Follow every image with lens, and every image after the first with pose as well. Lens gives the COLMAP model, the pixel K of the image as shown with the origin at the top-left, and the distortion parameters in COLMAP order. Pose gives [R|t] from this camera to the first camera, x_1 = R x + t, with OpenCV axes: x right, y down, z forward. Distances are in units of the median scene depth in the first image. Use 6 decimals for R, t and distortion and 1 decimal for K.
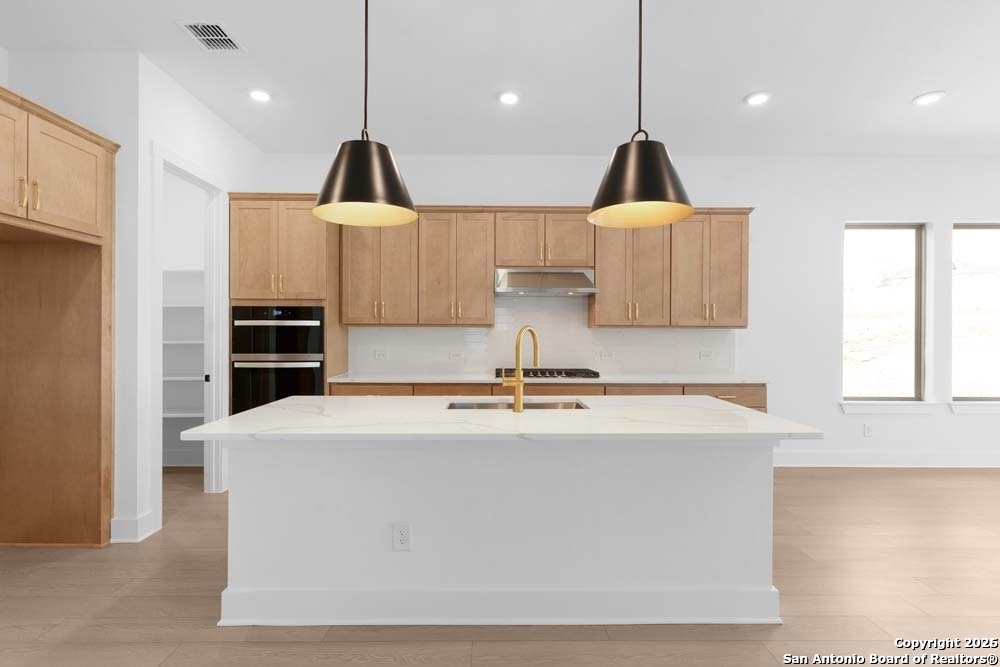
lens RADIAL K [[504.1, 0, 500.0], [0, 504.1, 333.5], [0, 0, 1]] dist [0.003193, 0.000513]
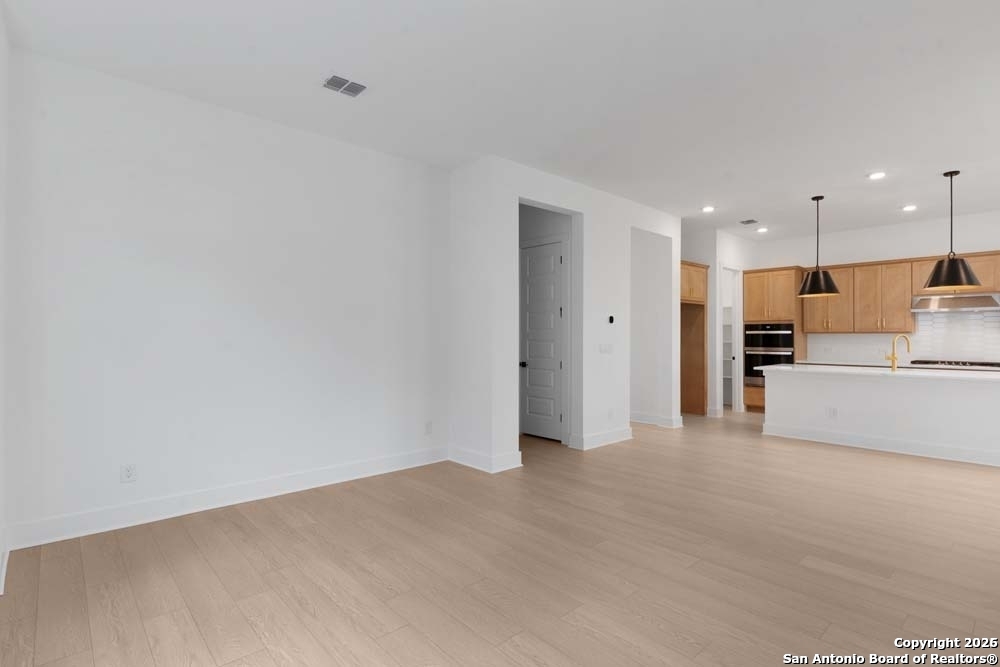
lens RADIAL K [[488.3, 0, 500.0], [0, 488.3, 333.5], [0, 0, 1]] dist [0.011723, 0.000117]
pose [[0.670417, -0.005995, -0.741960, 0.291701], [0.001263, 0.999975, -0.006938, -0.003463], [0.741983, 0.003714, 0.670408, -1.094355]]
